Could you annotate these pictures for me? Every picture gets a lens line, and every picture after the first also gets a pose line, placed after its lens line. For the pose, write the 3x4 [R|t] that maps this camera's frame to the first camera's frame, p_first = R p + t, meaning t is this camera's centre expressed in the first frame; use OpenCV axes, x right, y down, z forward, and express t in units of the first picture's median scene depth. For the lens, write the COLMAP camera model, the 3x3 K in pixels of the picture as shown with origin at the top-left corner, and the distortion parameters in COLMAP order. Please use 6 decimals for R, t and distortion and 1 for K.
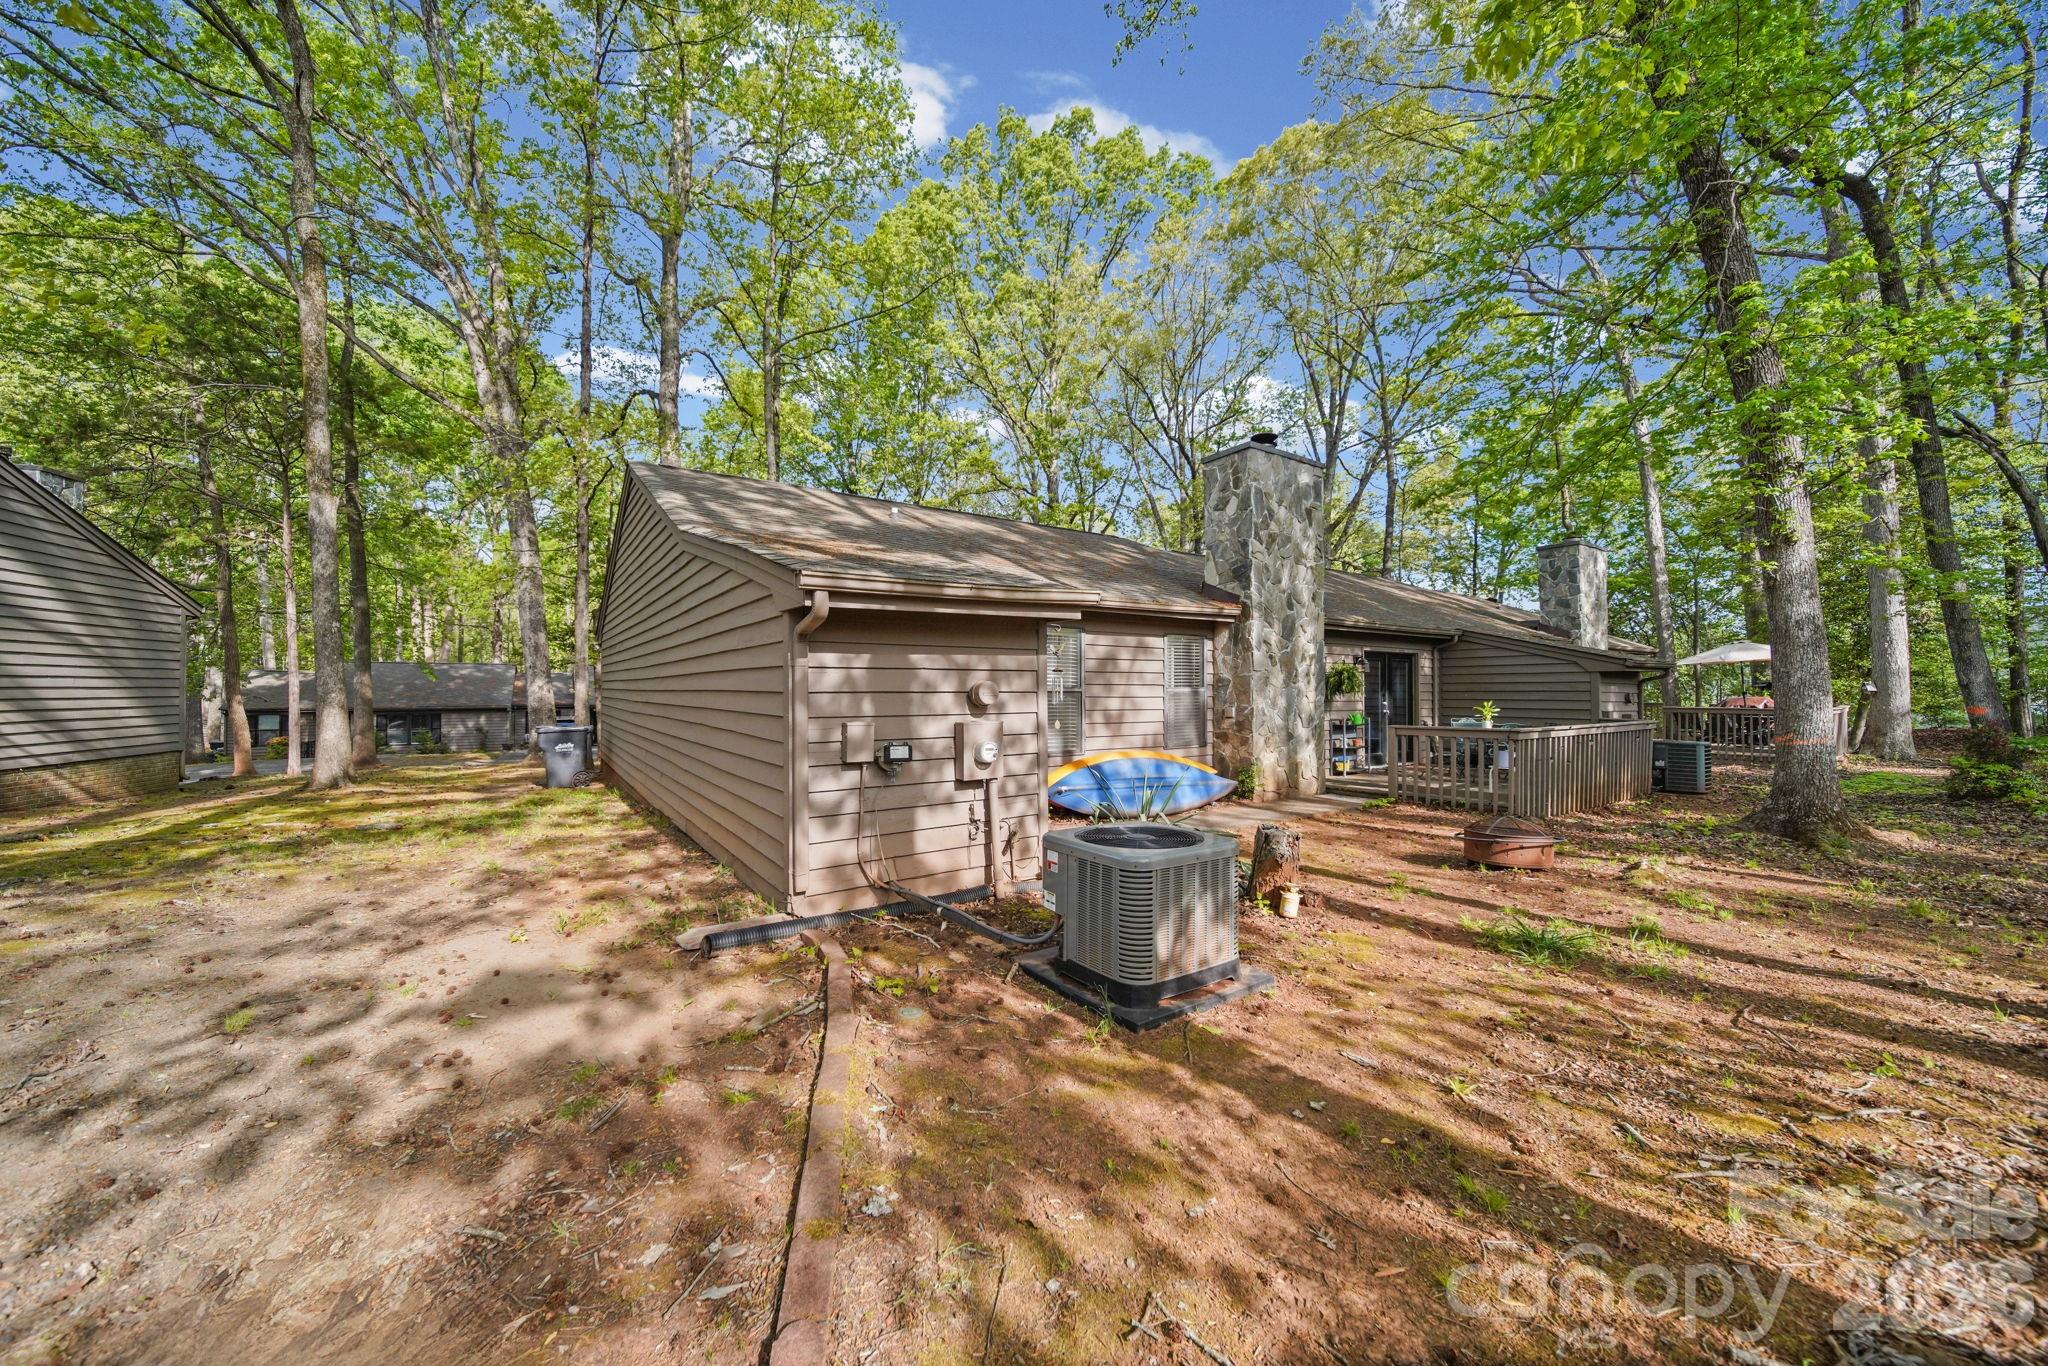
lens RADIAL K [[732.3, 0, 1024.0], [0, 732.3, 683.0], [0, 0, 1]] dist [-0.001143, -0.000214]
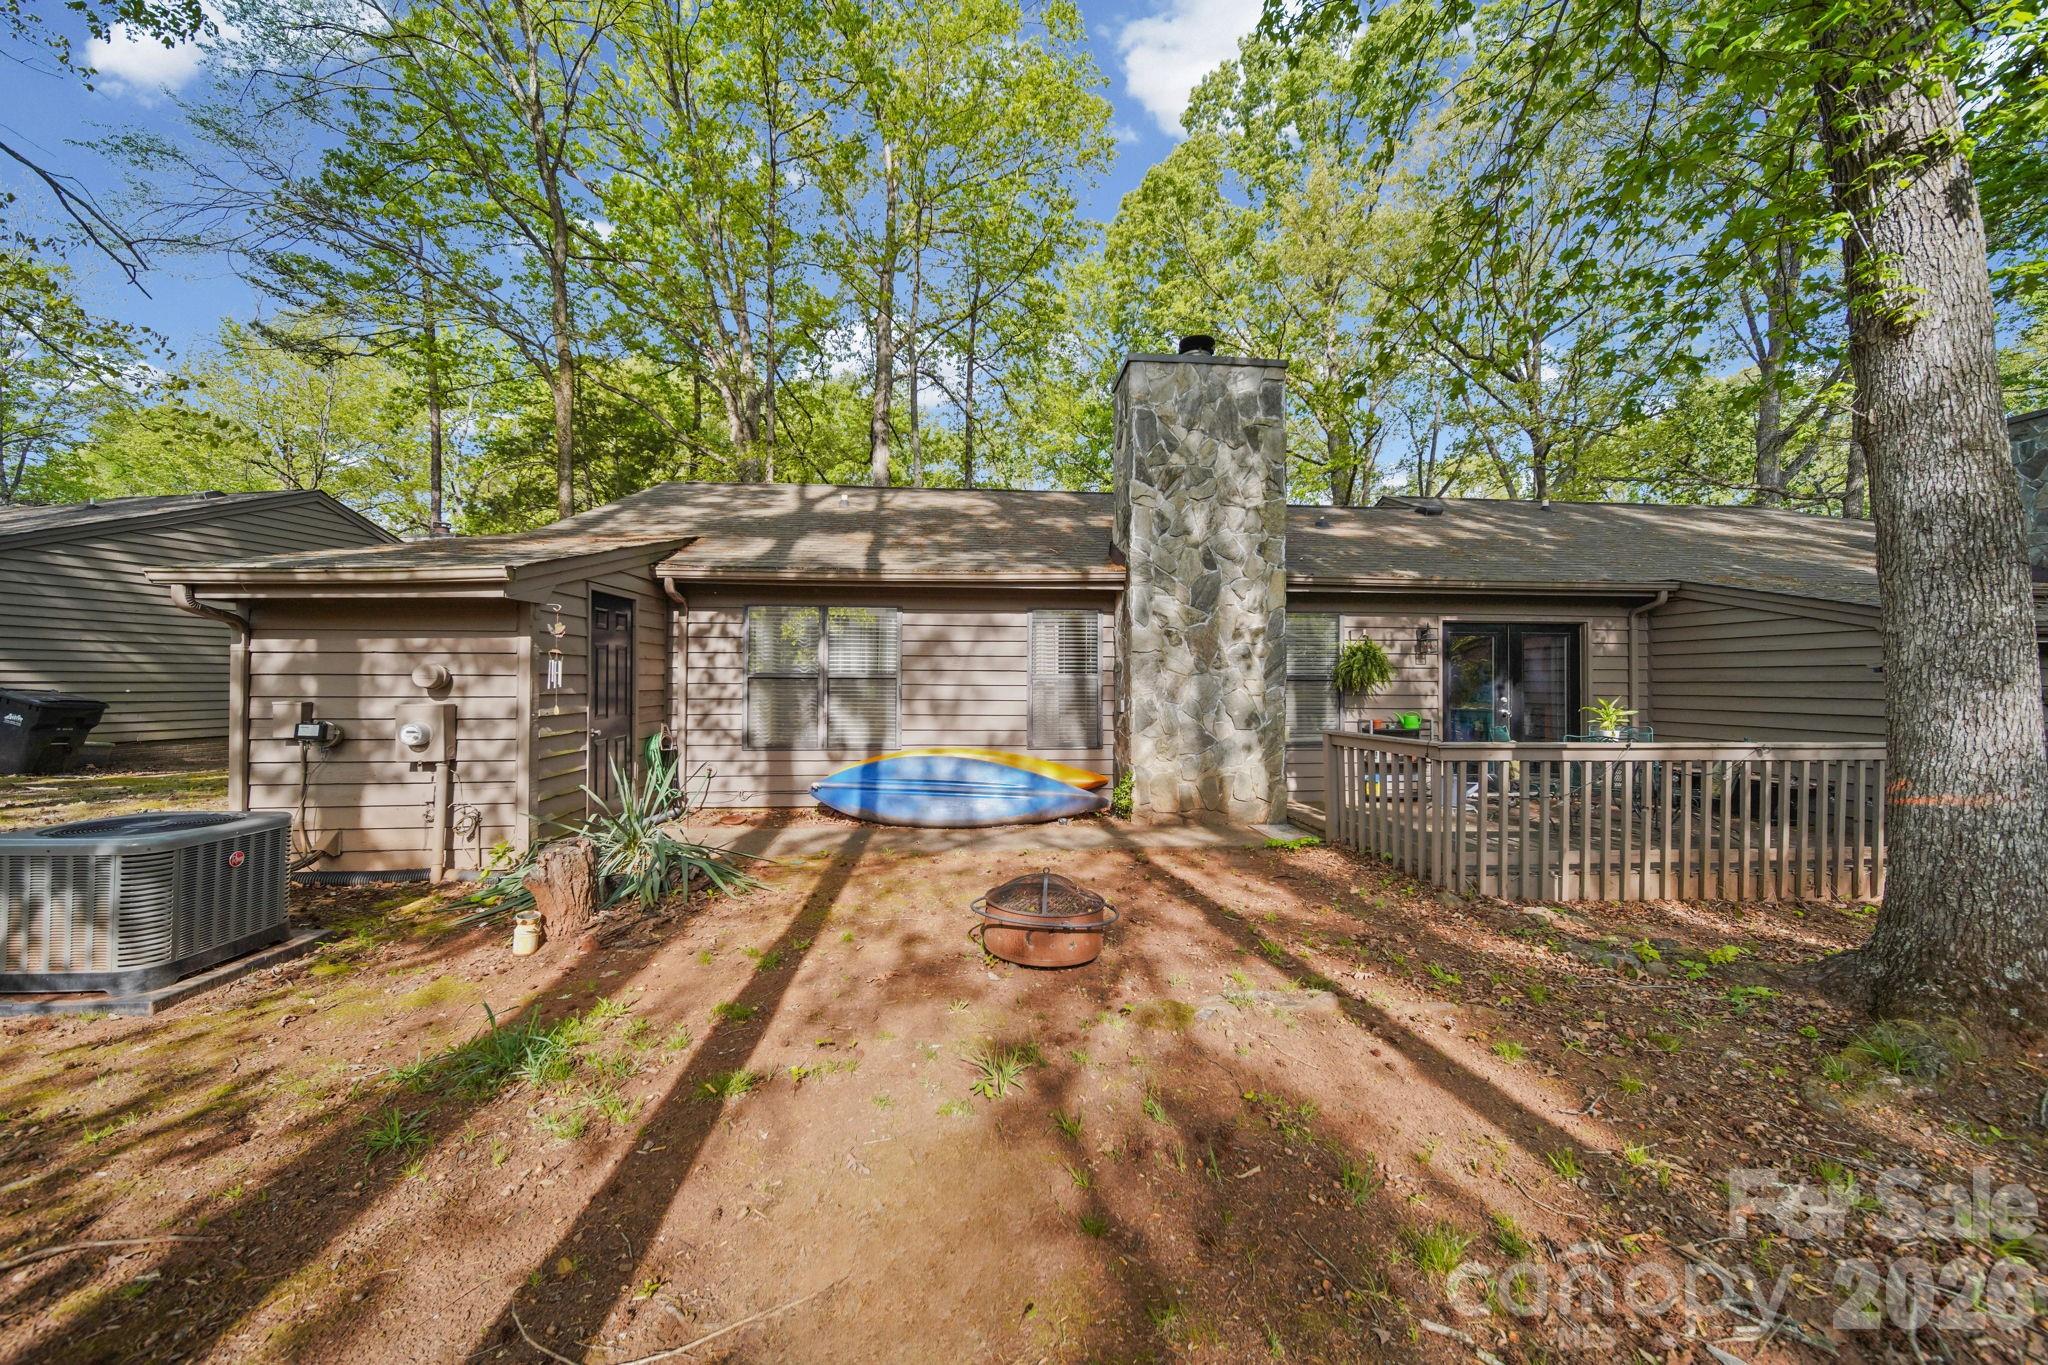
lens RADIAL K [[732.3, 0, 1024.0], [0, 732.3, 682.5], [0, 0, 1]] dist [-0.001143, -0.000214]
pose [[0.866997, 0.008296, -0.498244, 0.591035], [-0.000714, 0.999881, 0.015407, 0.003351], [0.498312, -0.013002, 0.866900, 0.273754]]
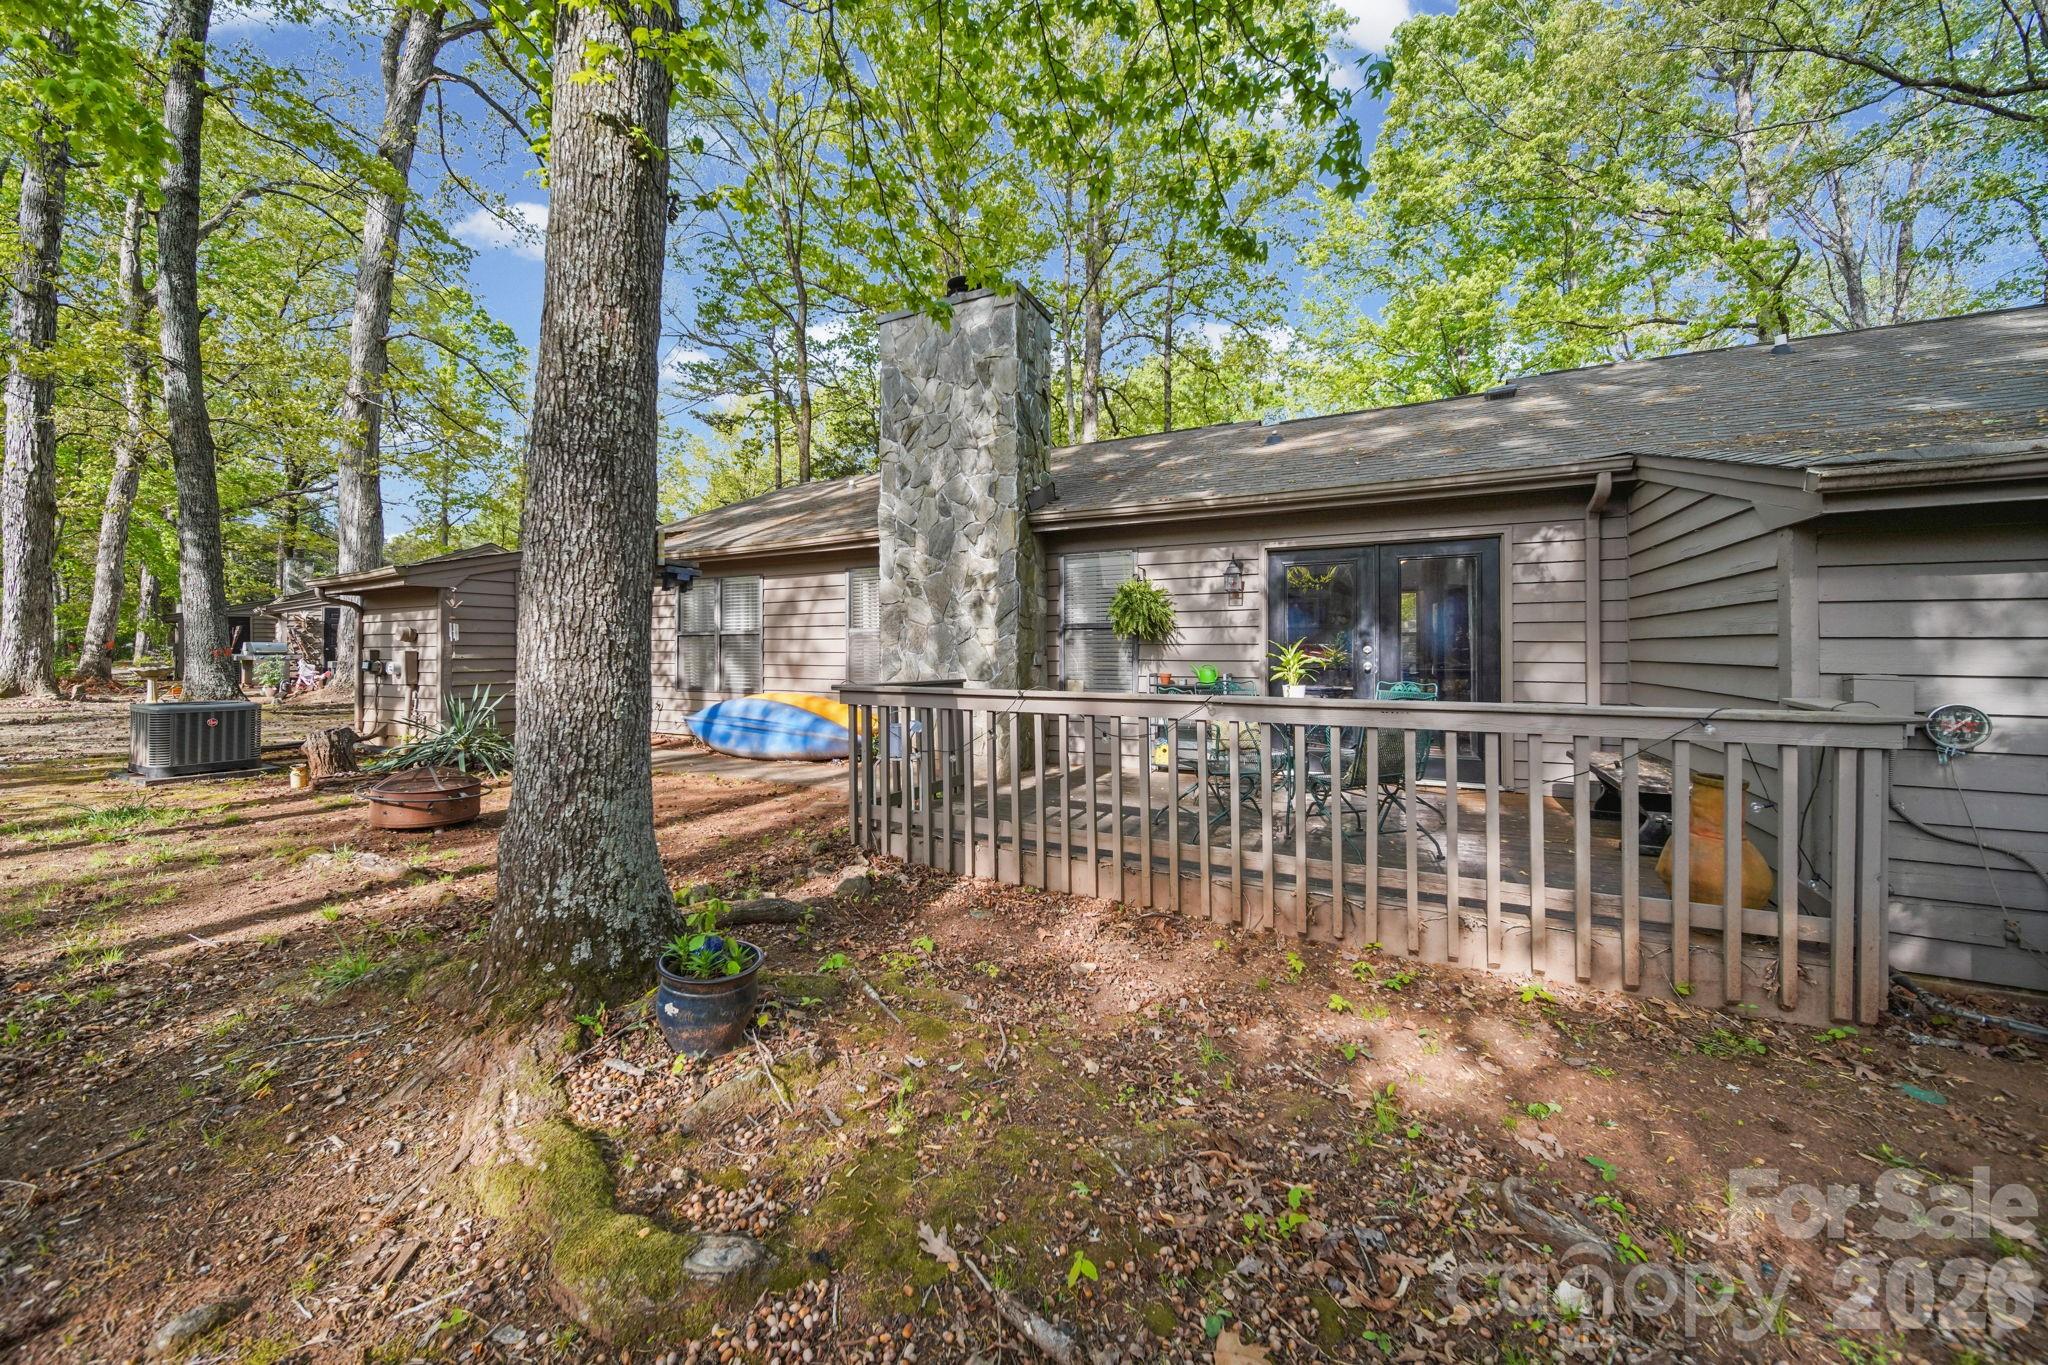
lens RADIAL K [[732.4, 0, 1019.5], [0, 732.4, 661.8], [0, 0, 1]] dist [0.000444, 0.000011]
pose [[0.468276, 0.015255, -0.883450, 1.079166], [0.013249, 0.999617, 0.024284, 0.027885], [0.883483, -0.023077, 0.467895, 0.746964]]
